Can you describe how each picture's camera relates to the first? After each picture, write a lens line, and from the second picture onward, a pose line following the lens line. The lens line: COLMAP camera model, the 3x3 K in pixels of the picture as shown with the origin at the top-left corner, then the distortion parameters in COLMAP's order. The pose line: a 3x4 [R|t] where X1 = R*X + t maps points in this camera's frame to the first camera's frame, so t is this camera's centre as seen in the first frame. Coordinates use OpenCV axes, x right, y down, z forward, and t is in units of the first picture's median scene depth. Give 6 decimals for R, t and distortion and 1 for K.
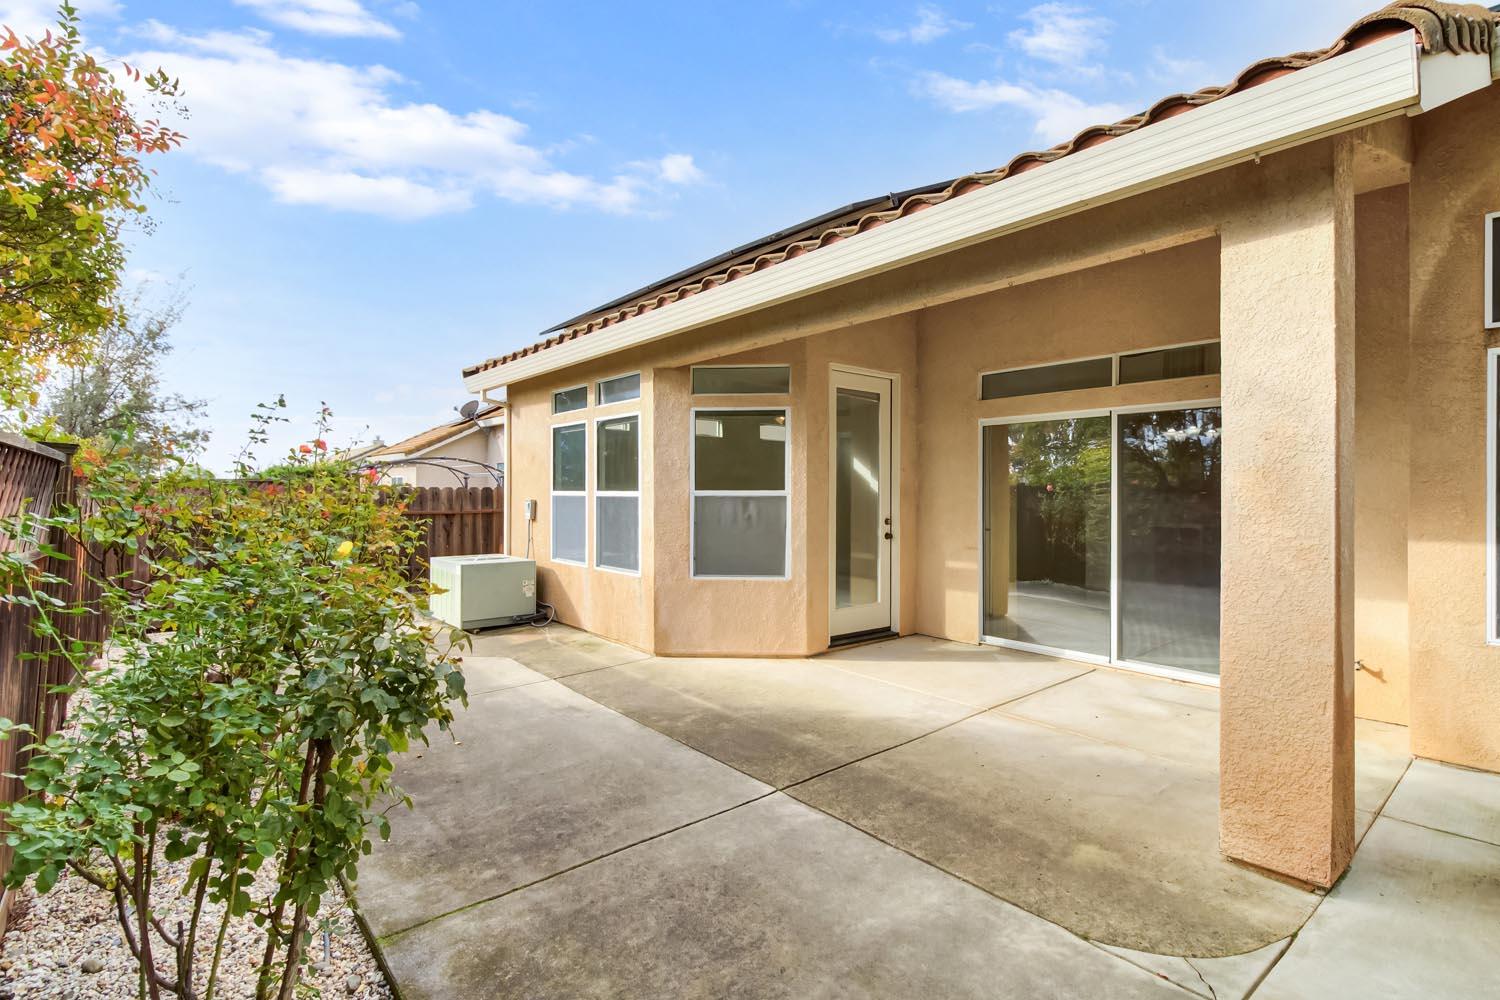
lens RADIAL K [[708.9, 0, 750.4], [0, 708.9, 490.7], [0, 0, 1]] dist [0.022937, -0.015025]
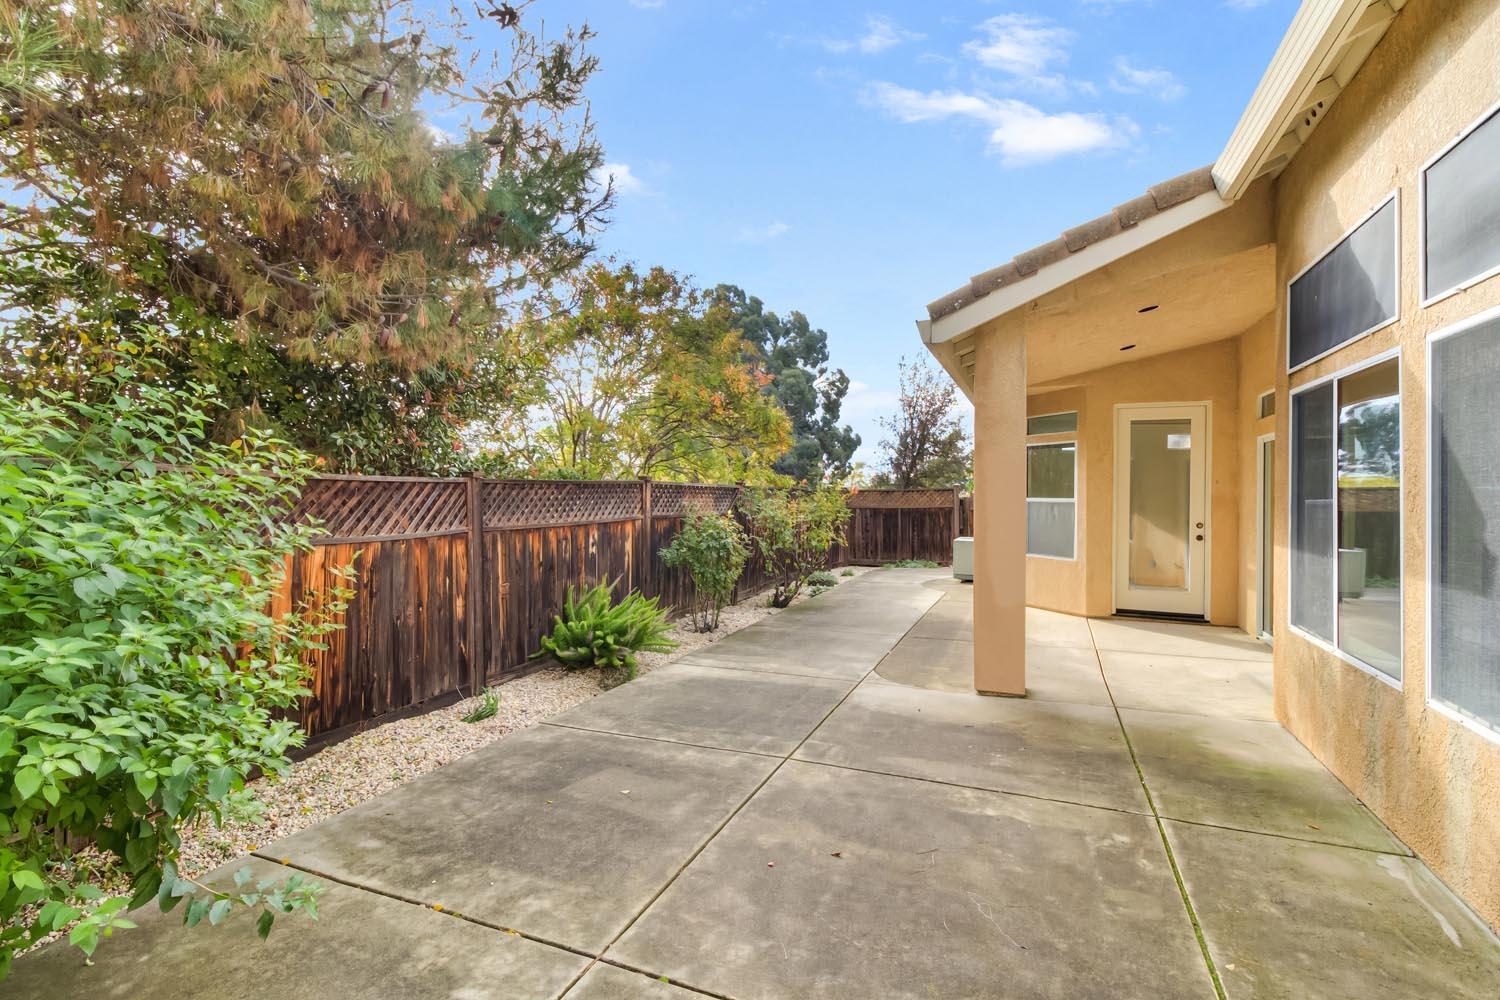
lens RADIAL K [[708.9, 0, 750.4], [0, 708.9, 490.7], [0, 0, 1]] dist [0.022937, -0.015025]
pose [[0.470463, -0.000350, -0.882419, 1.710350], [-0.003822, 0.999990, -0.002435, -0.017103], [0.882411, 0.004518, 0.470457, -0.430240]]
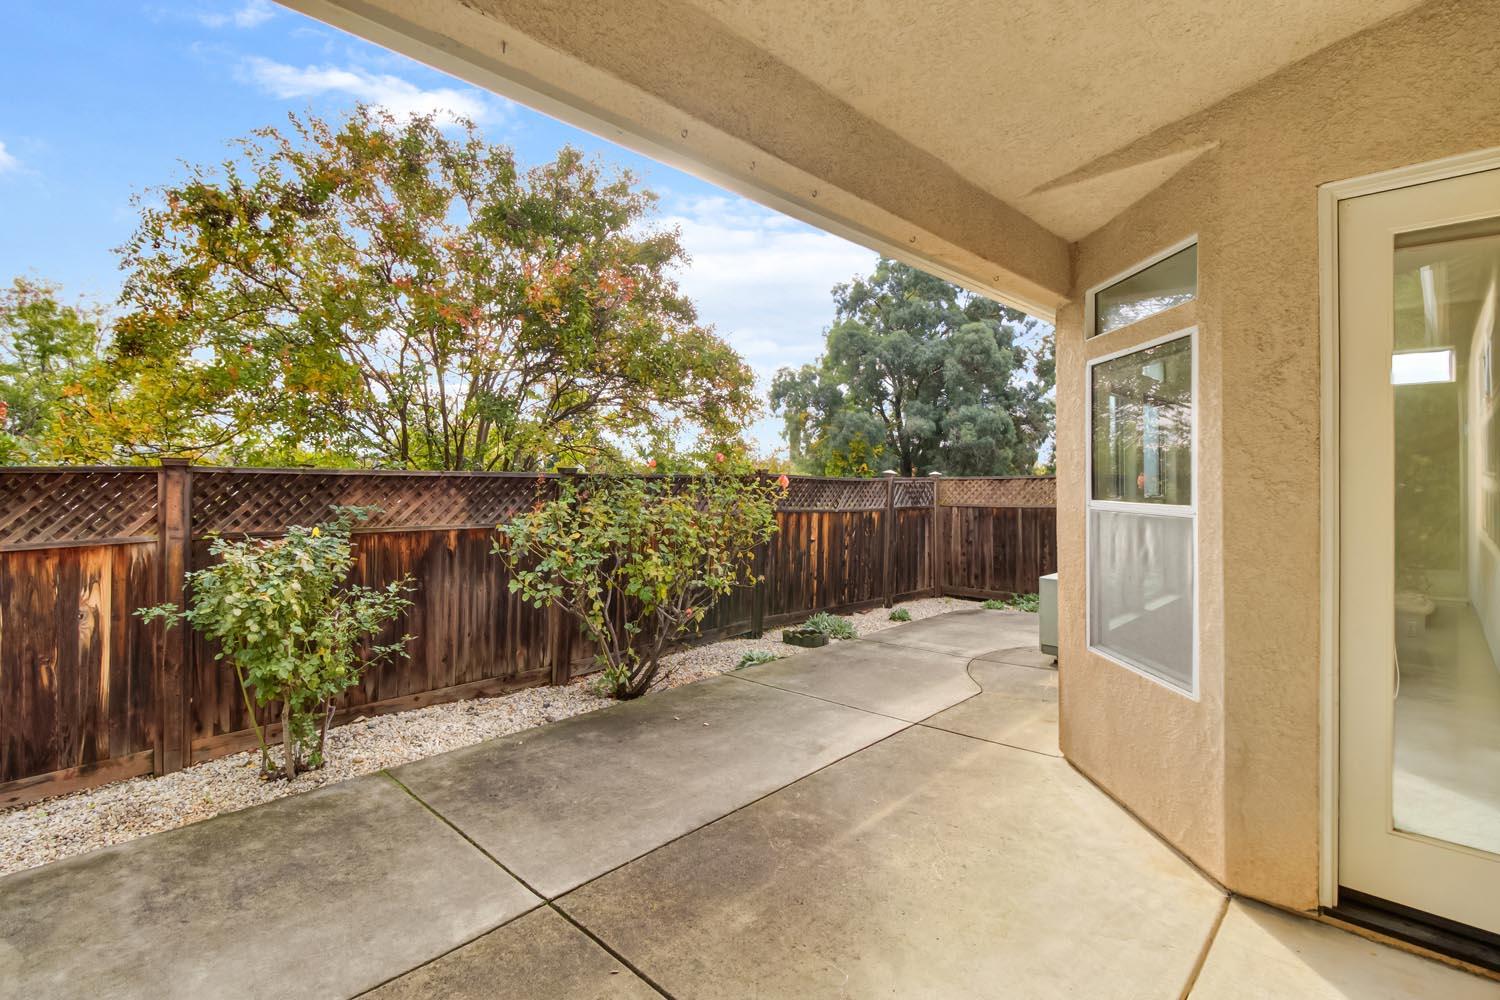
lens RADIAL K [[701.4, 0, 749.3], [0, 701.4, 478.0], [0, 0, 1]] dist [0.016793, -0.012457]
pose [[0.110865, -0.000735, -0.993835, 0.806458], [0.001066, 0.999999, -0.000621, -0.032705], [0.993835, -0.000991, 0.110866, 1.117037]]
